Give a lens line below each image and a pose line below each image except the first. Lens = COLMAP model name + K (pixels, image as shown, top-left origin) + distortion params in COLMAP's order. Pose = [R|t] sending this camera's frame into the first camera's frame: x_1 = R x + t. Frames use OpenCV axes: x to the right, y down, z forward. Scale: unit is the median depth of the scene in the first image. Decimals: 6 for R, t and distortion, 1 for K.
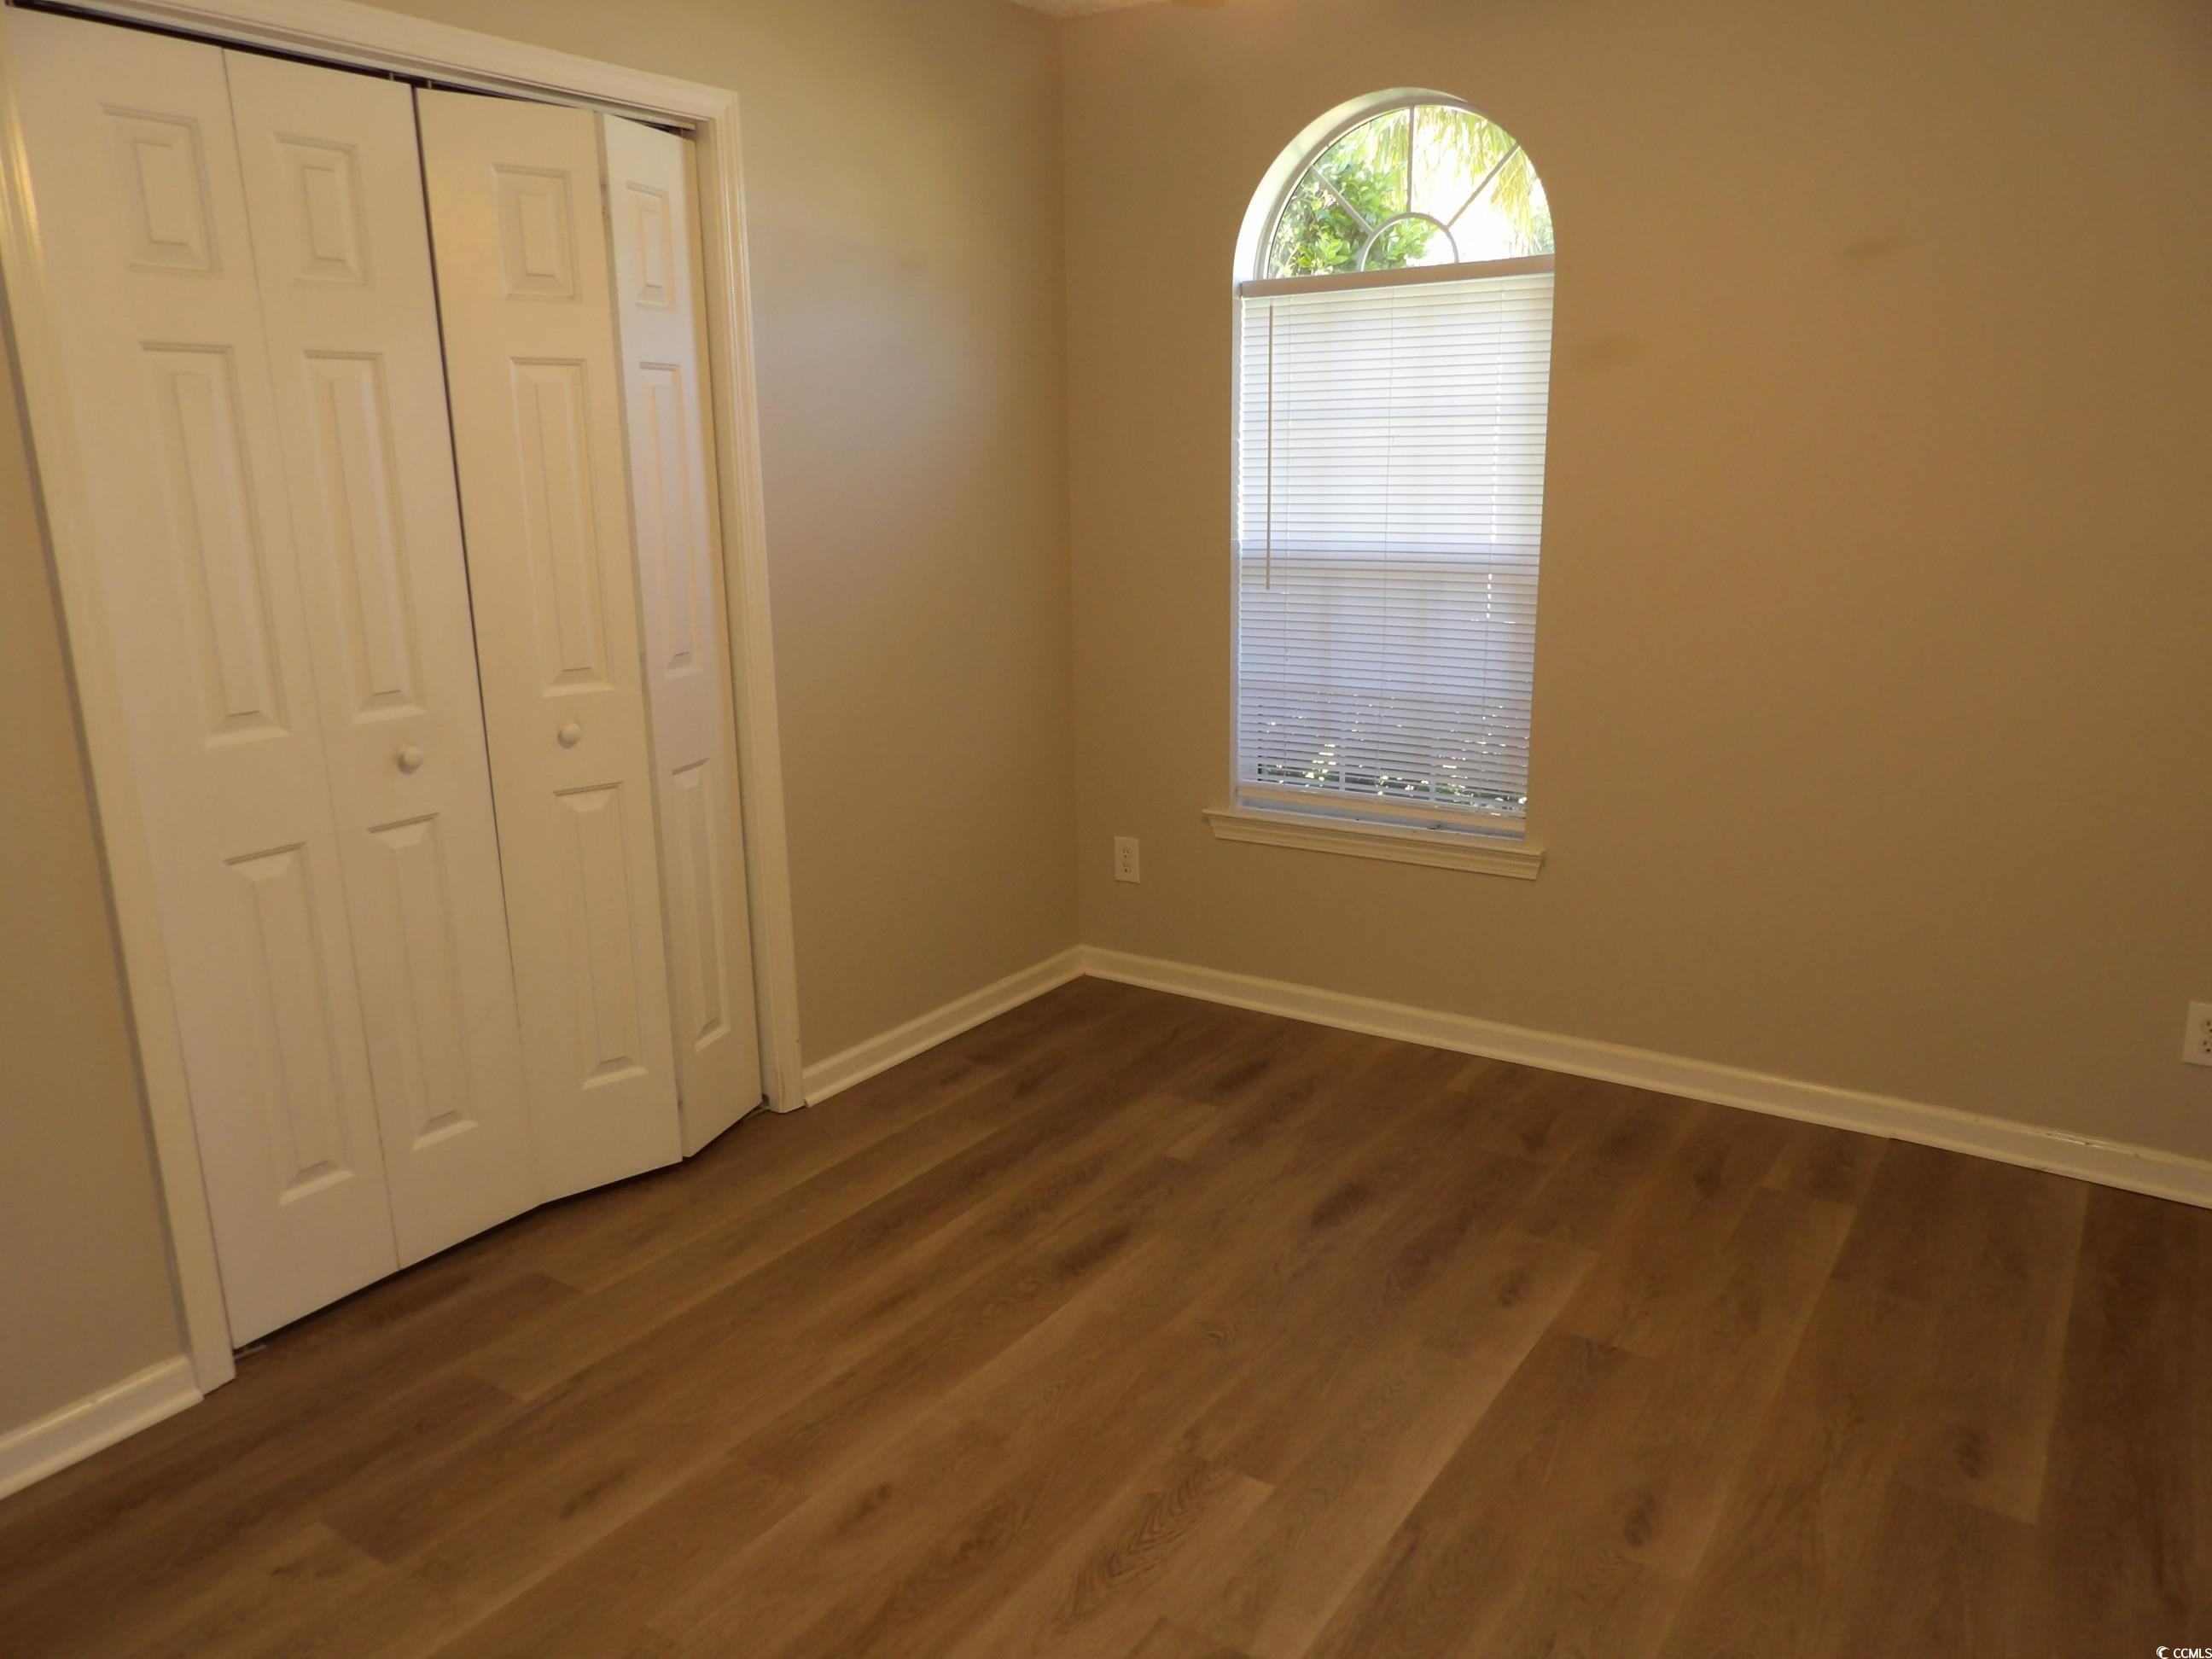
lens RADIAL K [[1576.0, 0, 1112.4], [0, 1576.0, 832.8], [0, 0, 1]] dist [-0.029761, 0.034268]
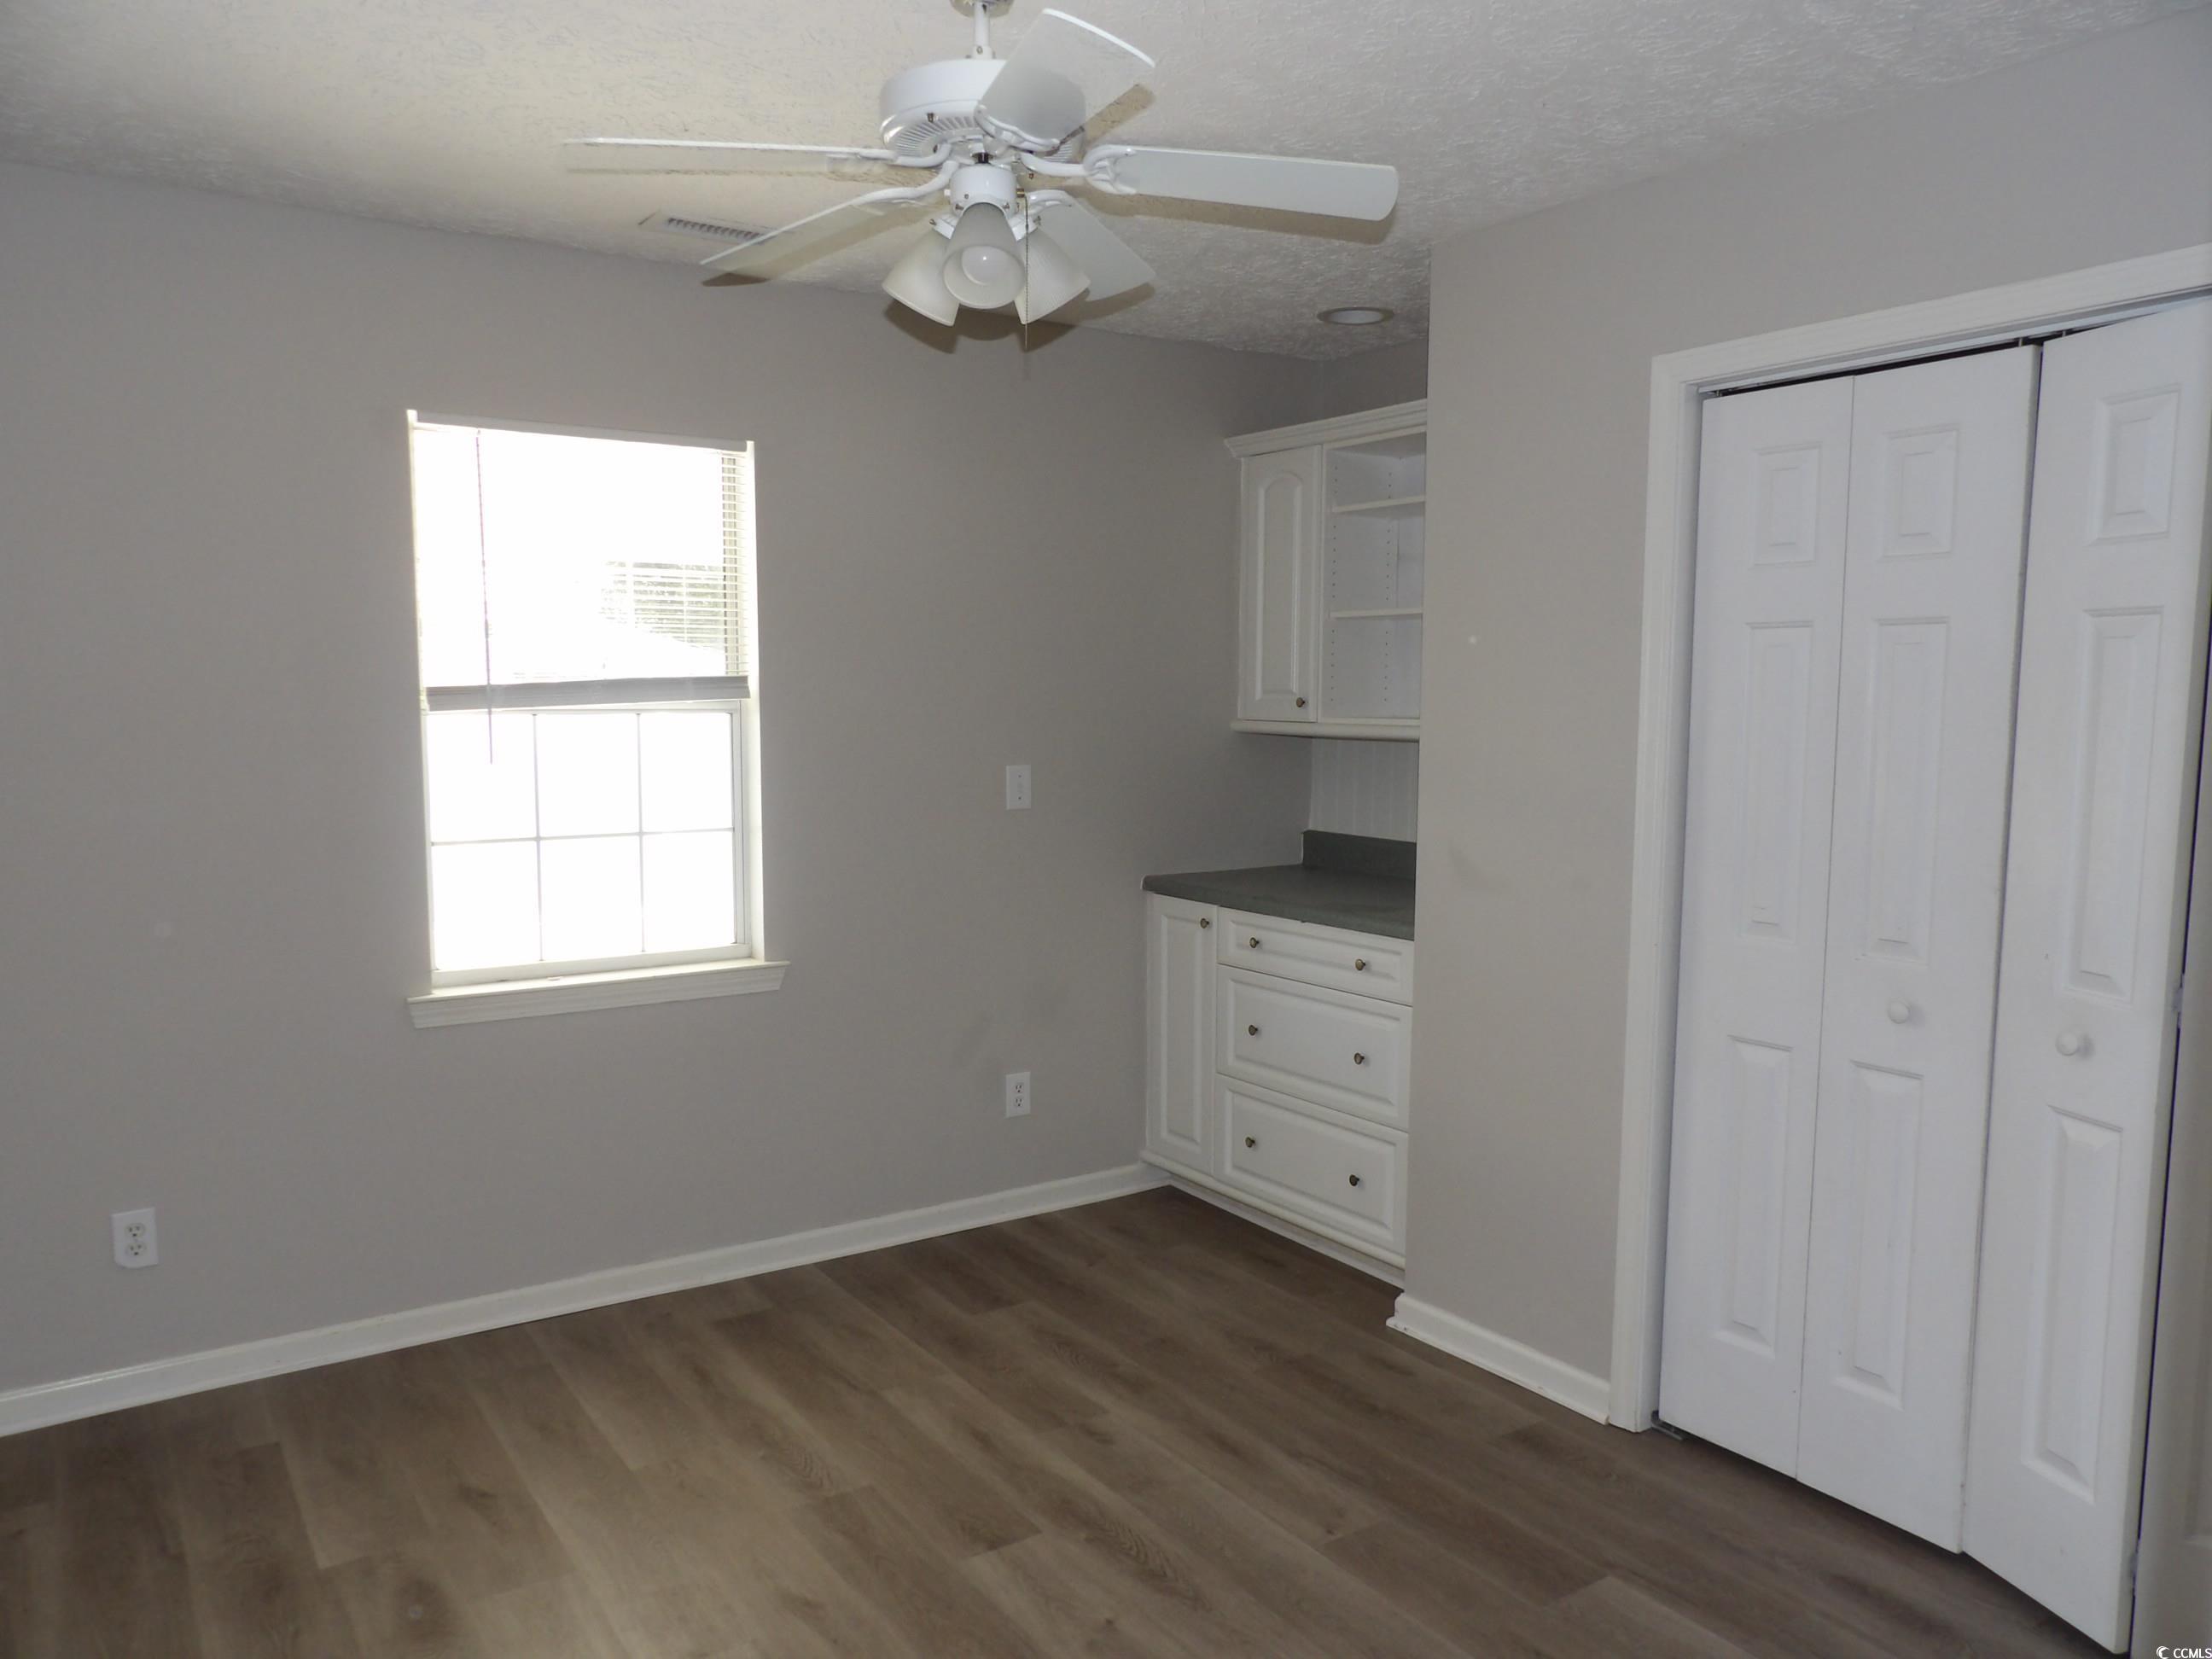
lens RADIAL K [[1576.0, 0, 1103.1], [0, 1576.0, 830.6], [0, 0, 1]] dist [-0.029761, 0.034268]
pose [[-0.381972, 0.083963, -0.920352, 0.626011], [-0.231332, 0.955475, 0.183177, -0.211246], [0.894753, 0.282875, -0.345542, 0.817280]]
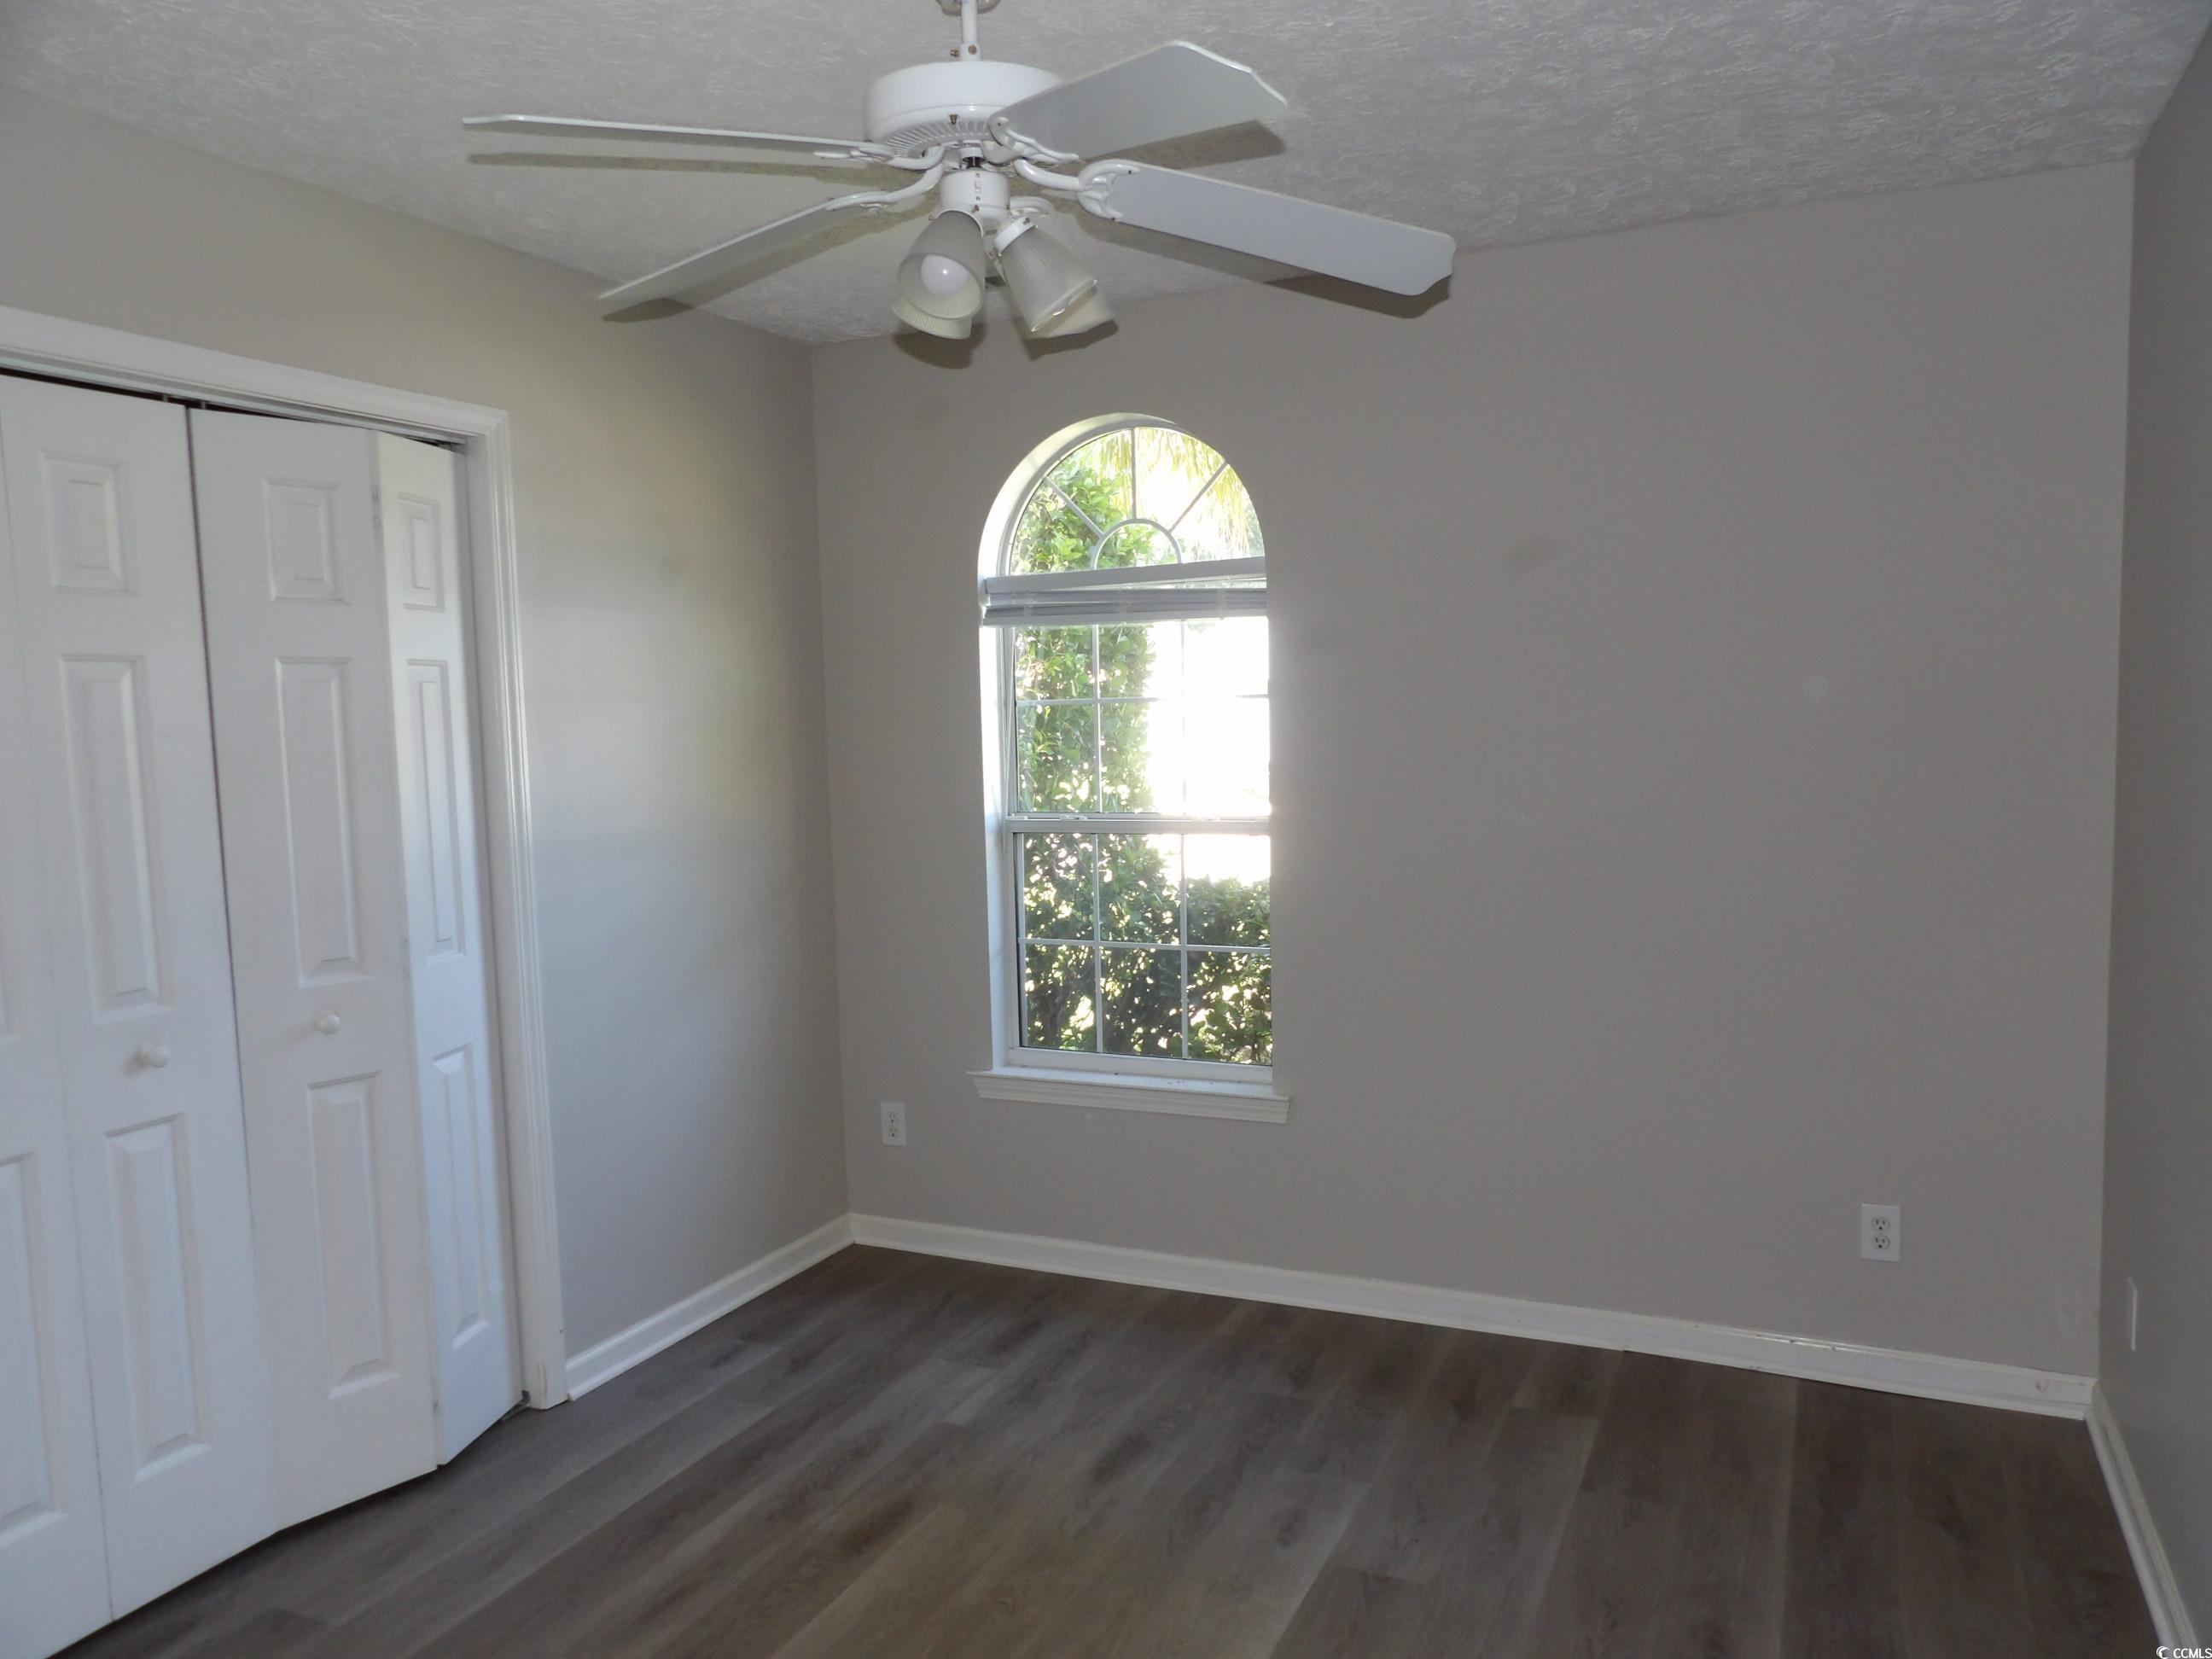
lens RADIAL K [[1576.0, 0, 1099.4], [0, 1576.0, 838.8], [0, 0, 1]] dist [-0.029761, 0.034268]
pose [[0.988261, -0.026295, 0.150498, -0.010405], [0.049635, 0.986901, -0.153503, -0.003418], [-0.144490, 0.159171, 0.976620, -0.053148]]
